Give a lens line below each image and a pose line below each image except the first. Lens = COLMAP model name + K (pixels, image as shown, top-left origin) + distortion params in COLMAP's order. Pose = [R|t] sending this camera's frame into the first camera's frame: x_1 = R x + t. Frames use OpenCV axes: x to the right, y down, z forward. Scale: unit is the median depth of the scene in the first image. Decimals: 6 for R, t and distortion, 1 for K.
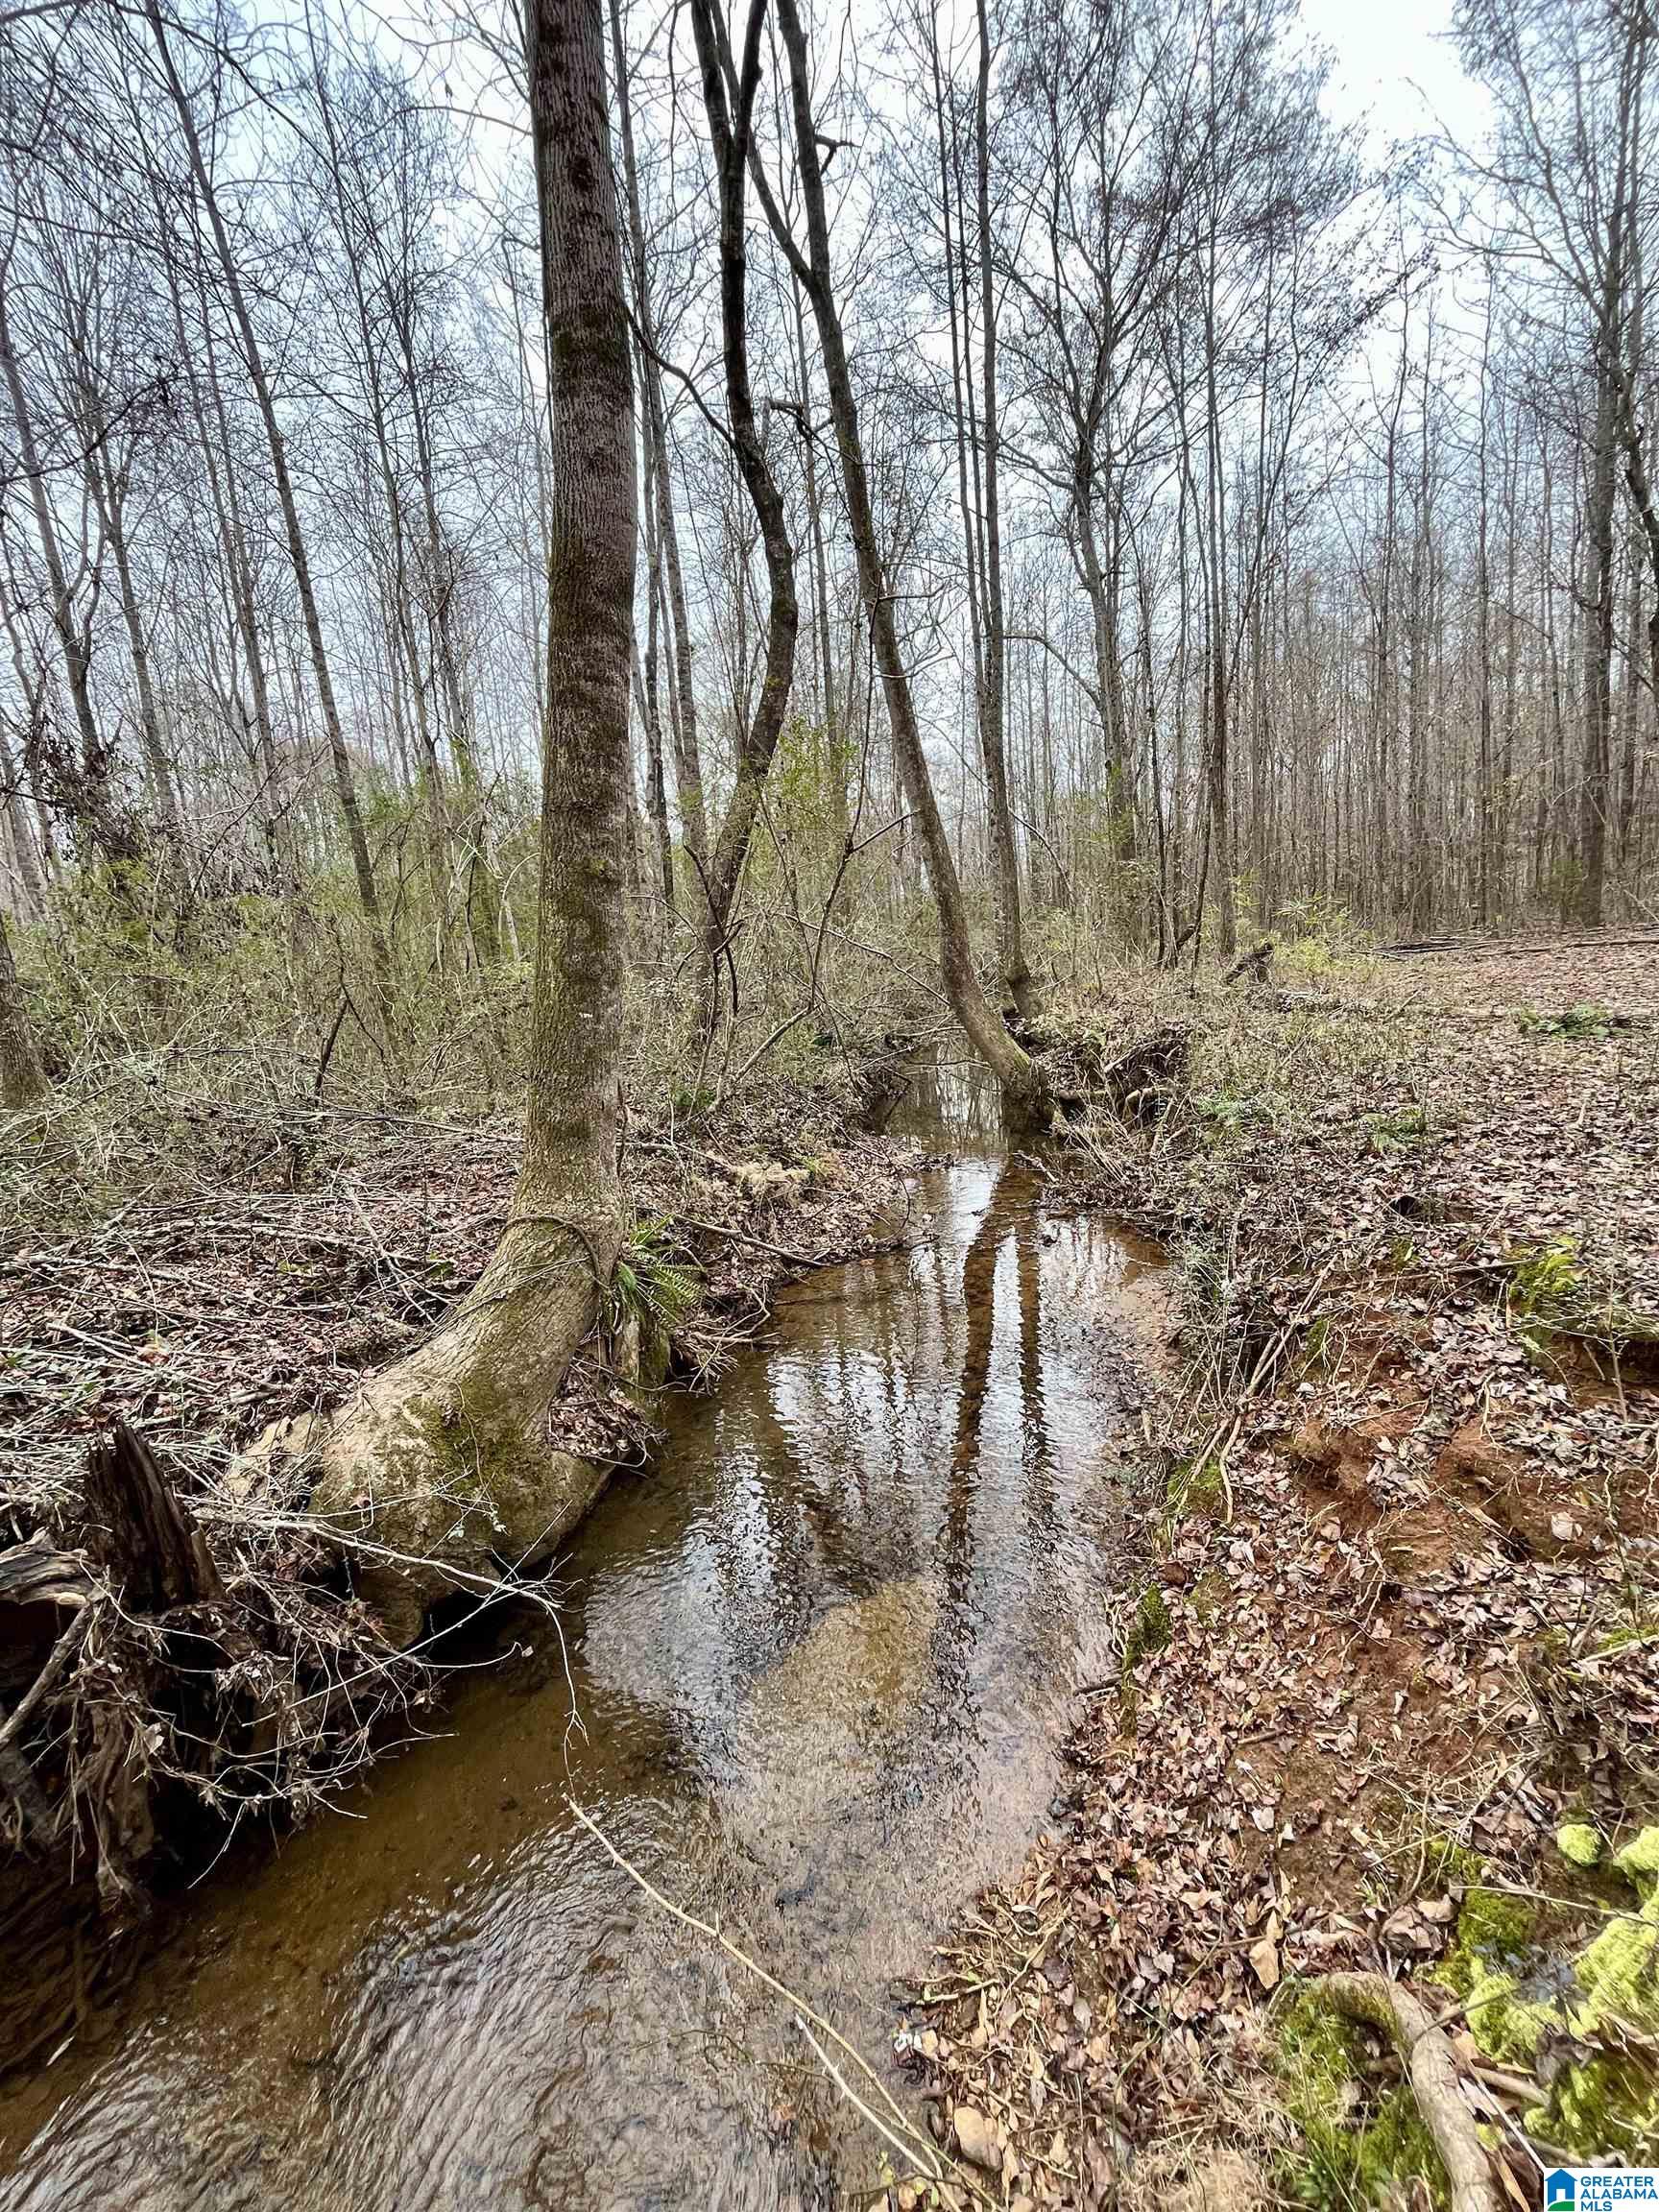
lens RADIAL K [[891.9, 0, 825.9], [0, 891.9, 1103.3], [0, 0, 1]] dist [-0.002379, -0.000410]
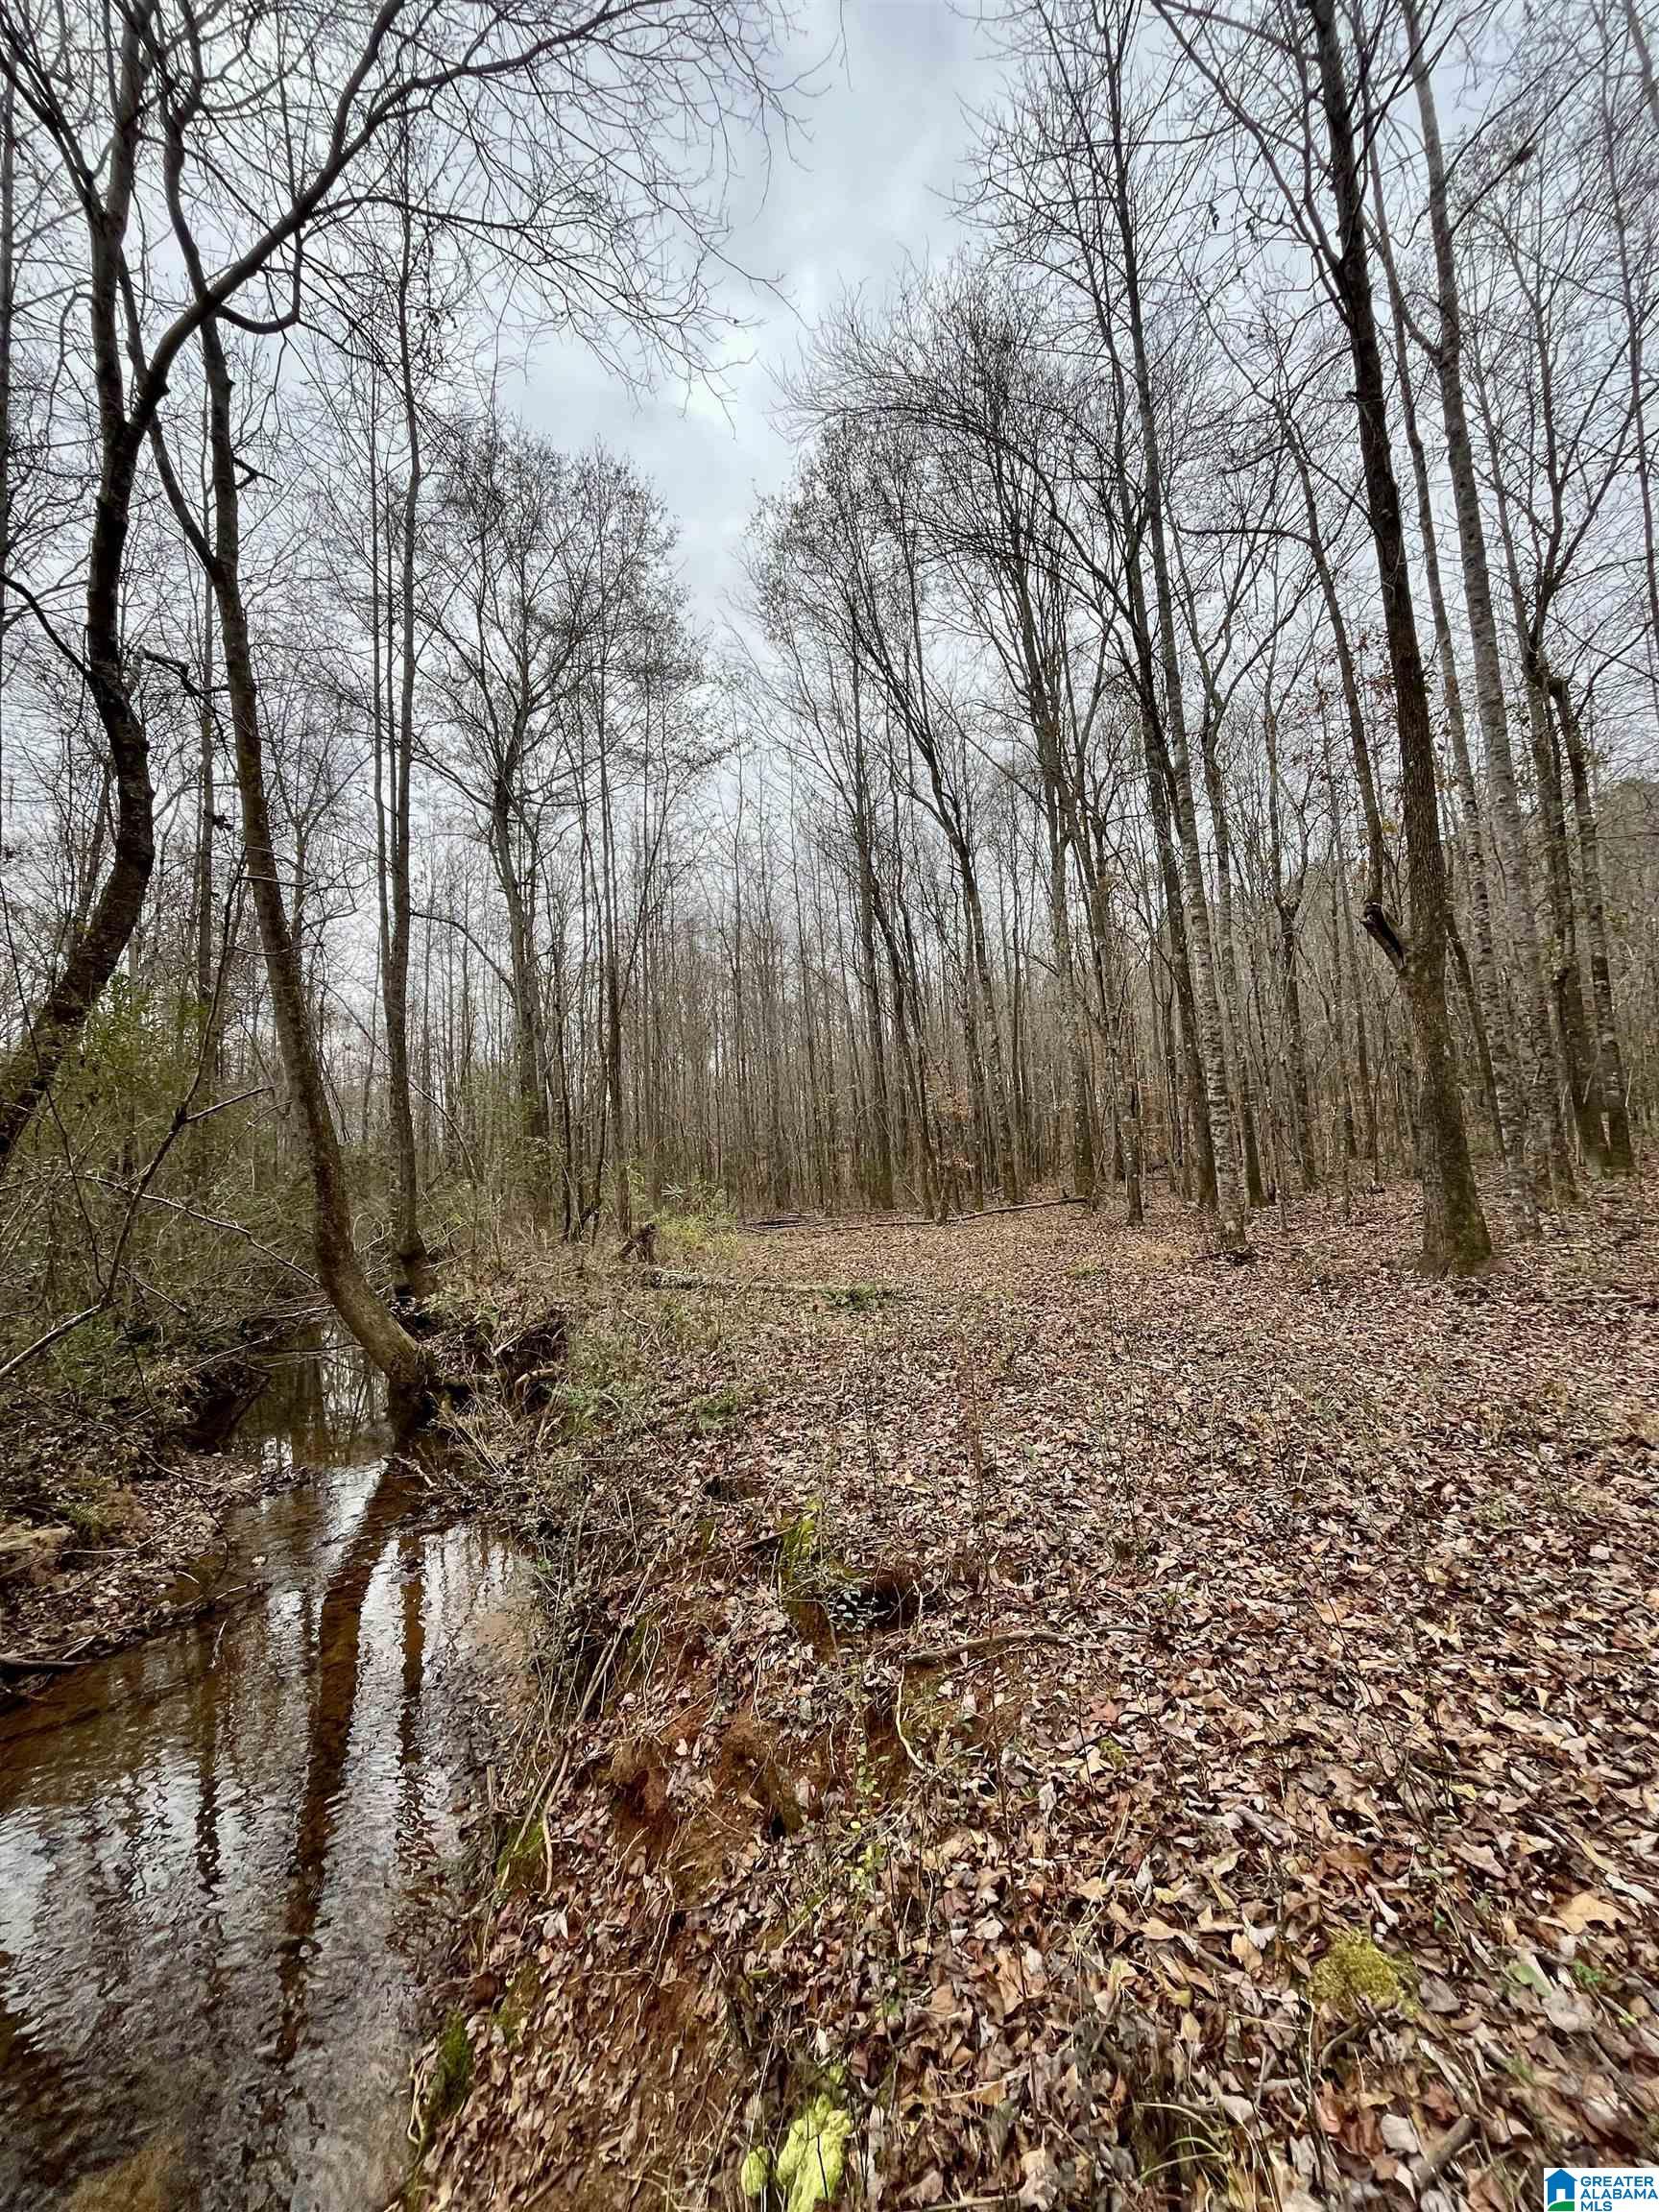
lens RADIAL K [[891.9, 0, 825.9], [0, 891.9, 1103.3], [0, 0, 1]] dist [-0.002379, -0.000410]
pose [[0.813676, 0.091858, 0.574015, 0.075595], [0.078486, 0.961036, -0.265047, -0.040906], [-0.575996, 0.260715, 0.774763, -0.079064]]
